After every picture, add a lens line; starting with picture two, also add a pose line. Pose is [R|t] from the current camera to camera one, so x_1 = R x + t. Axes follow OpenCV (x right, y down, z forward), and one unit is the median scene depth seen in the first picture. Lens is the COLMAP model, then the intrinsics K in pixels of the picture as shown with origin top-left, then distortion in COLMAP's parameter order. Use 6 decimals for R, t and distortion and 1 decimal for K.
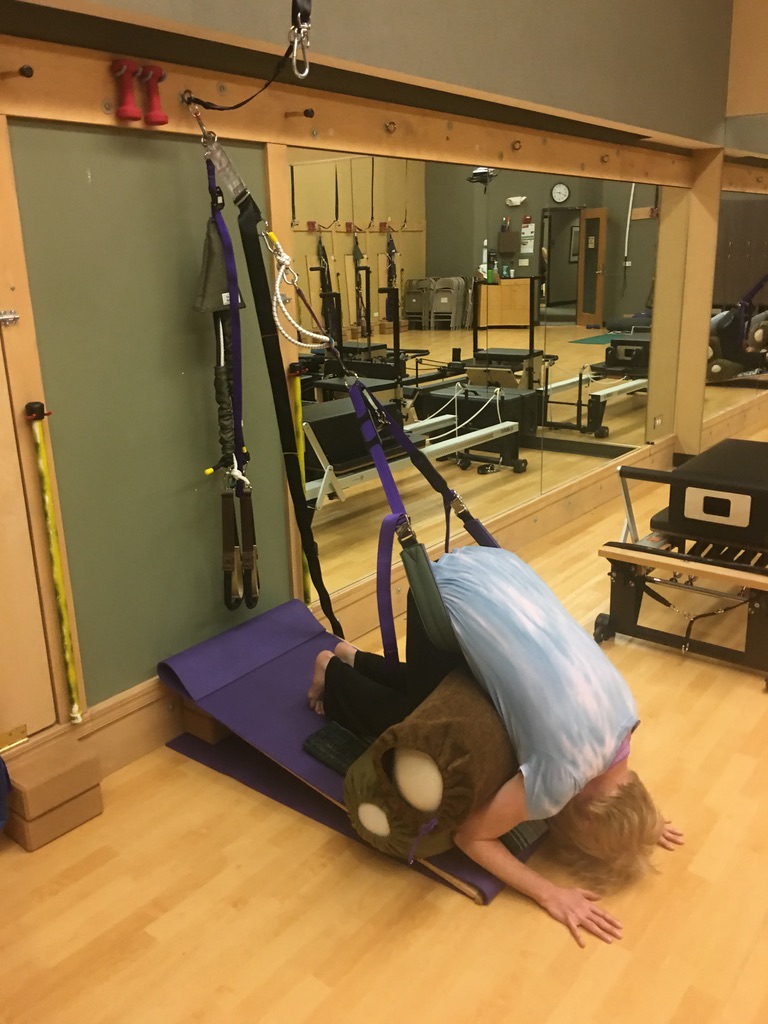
lens RADIAL K [[872.1, 0, 409.1], [0, 872.1, 536.2], [0, 0, 1]] dist [-0.014815, -0.007215]
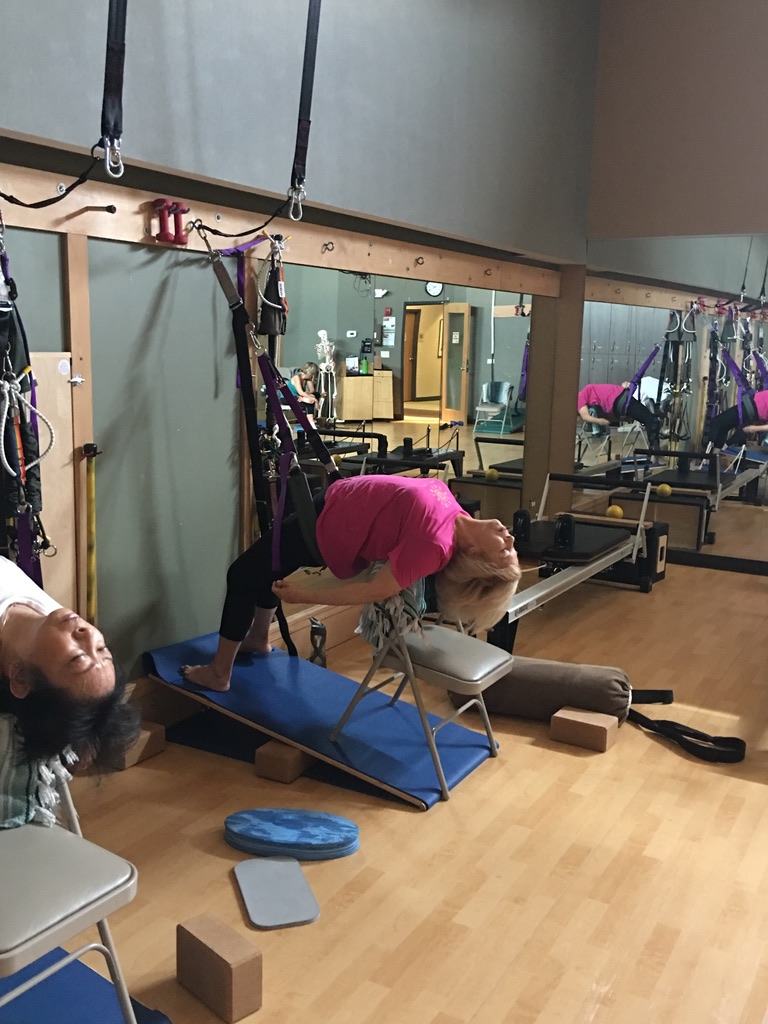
lens RADIAL K [[1017.8, 0, 384.0], [0, 1017.8, 512.0], [0, 0, 1]] dist [-0.001966, 0.000493]
pose [[0.989666, 0.015828, 0.142518, -0.048441], [0.005582, 0.988884, -0.148586, 0.042404], [-0.143286, 0.147846, 0.978576, -0.130050]]
